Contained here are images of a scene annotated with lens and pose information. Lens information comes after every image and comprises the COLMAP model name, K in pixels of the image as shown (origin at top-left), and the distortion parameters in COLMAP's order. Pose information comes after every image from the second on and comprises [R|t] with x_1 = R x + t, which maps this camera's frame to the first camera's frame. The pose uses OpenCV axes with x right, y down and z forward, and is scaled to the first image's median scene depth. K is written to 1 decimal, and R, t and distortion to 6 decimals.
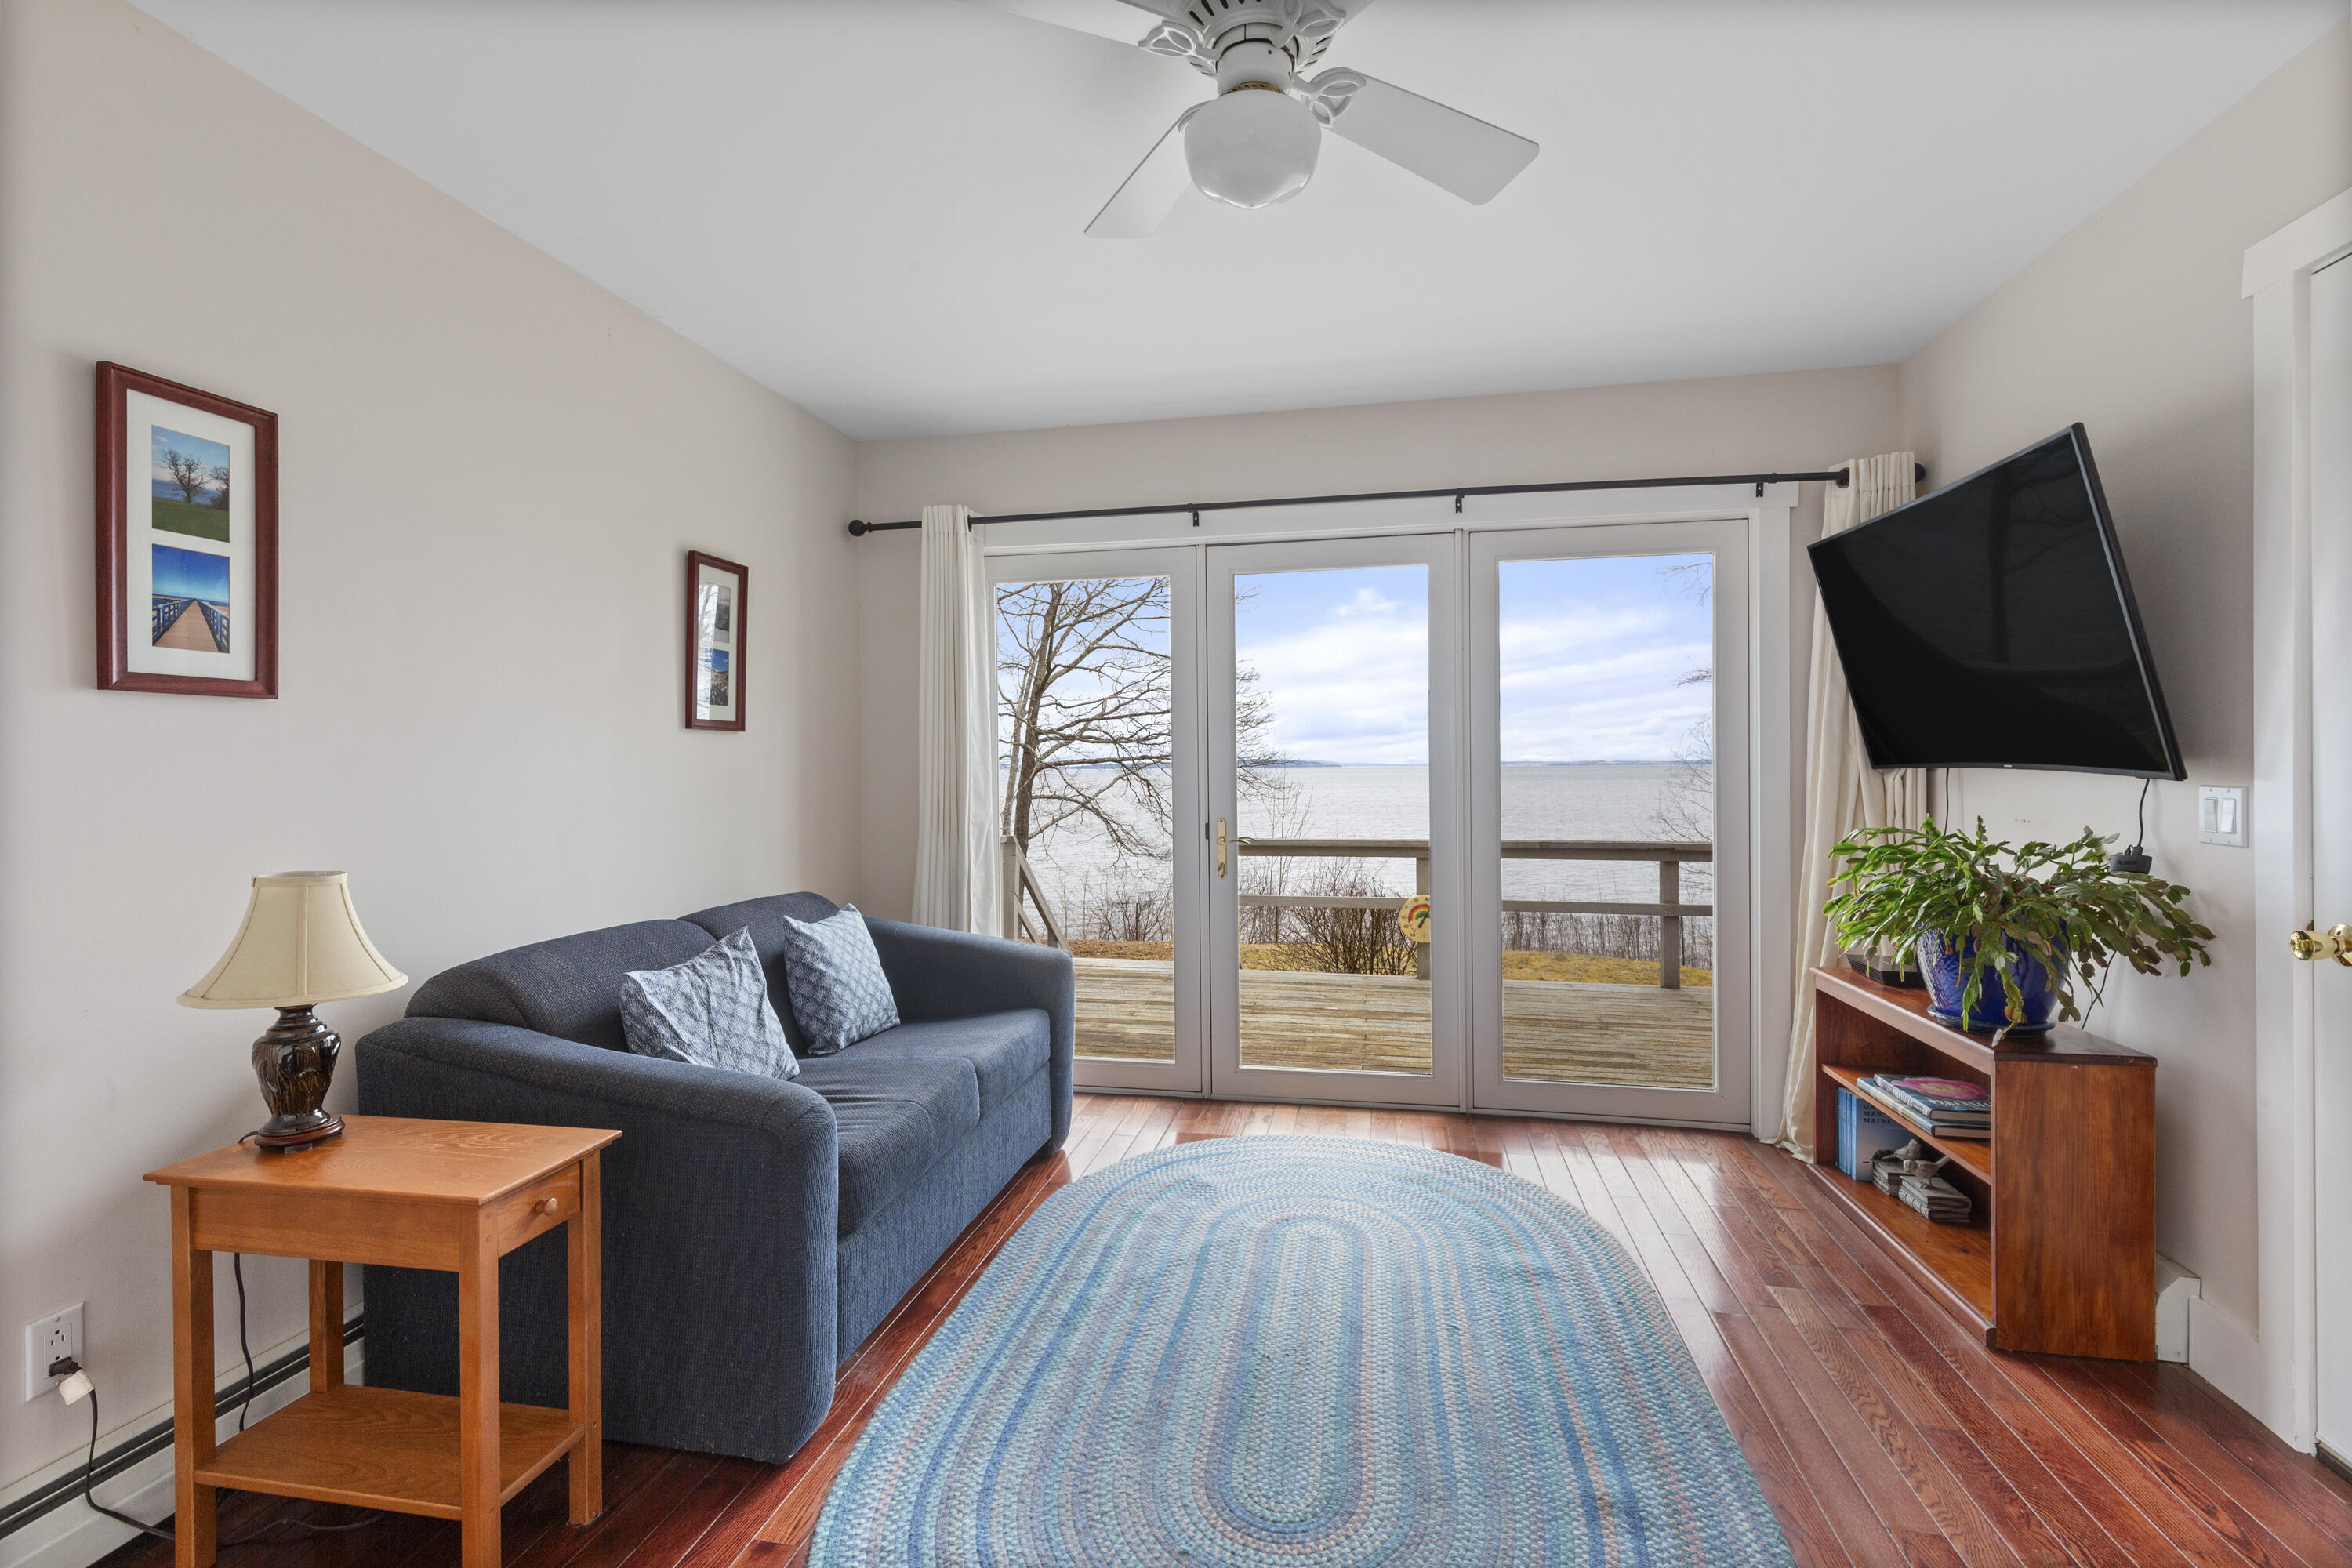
lens RADIAL K [[1107.9, 0, 1192.1], [0, 1107.9, 730.0], [0, 0, 1]] dist [0.006691, -0.000559]
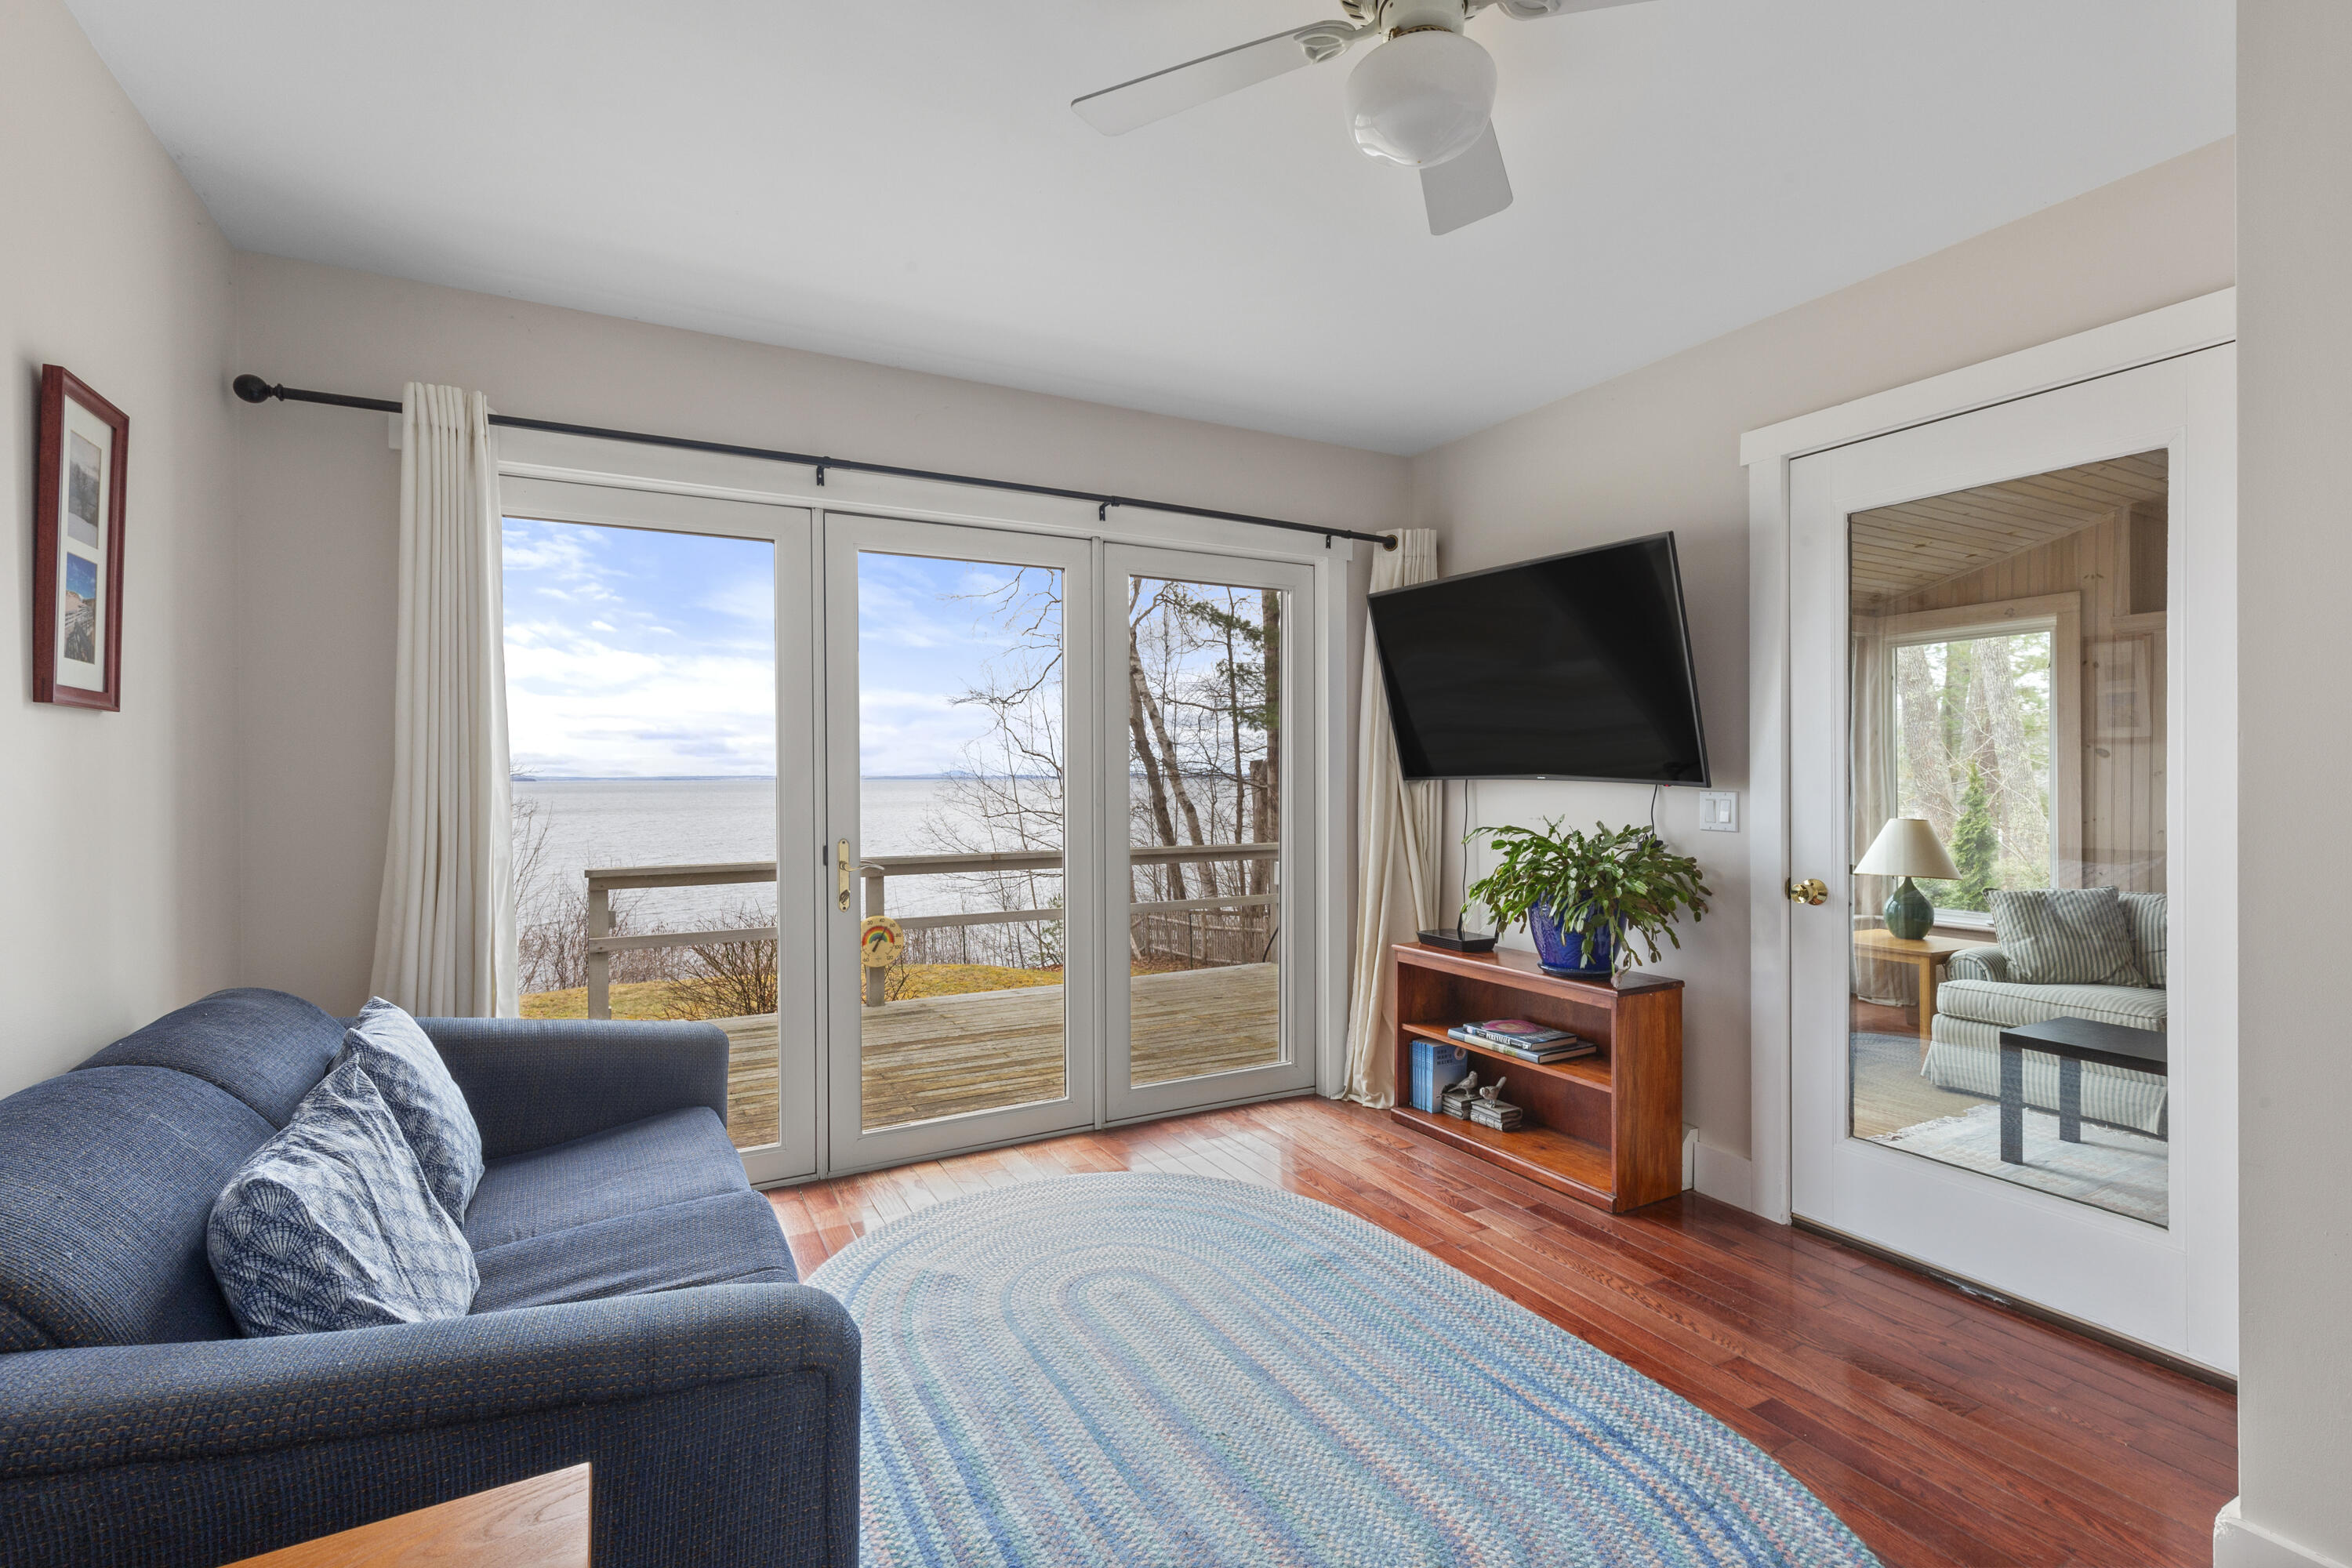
lens RADIAL K [[1086.9, 0, 1164.1], [0, 1086.9, 749.6], [0, 0, 1]] dist [0.007621, -0.000847]
pose [[0.756621, 0.019407, 0.653566, -0.447486], [-0.021684, 0.999754, -0.004584, 0.014076], [-0.653494, -0.010704, 0.756856, 0.299630]]
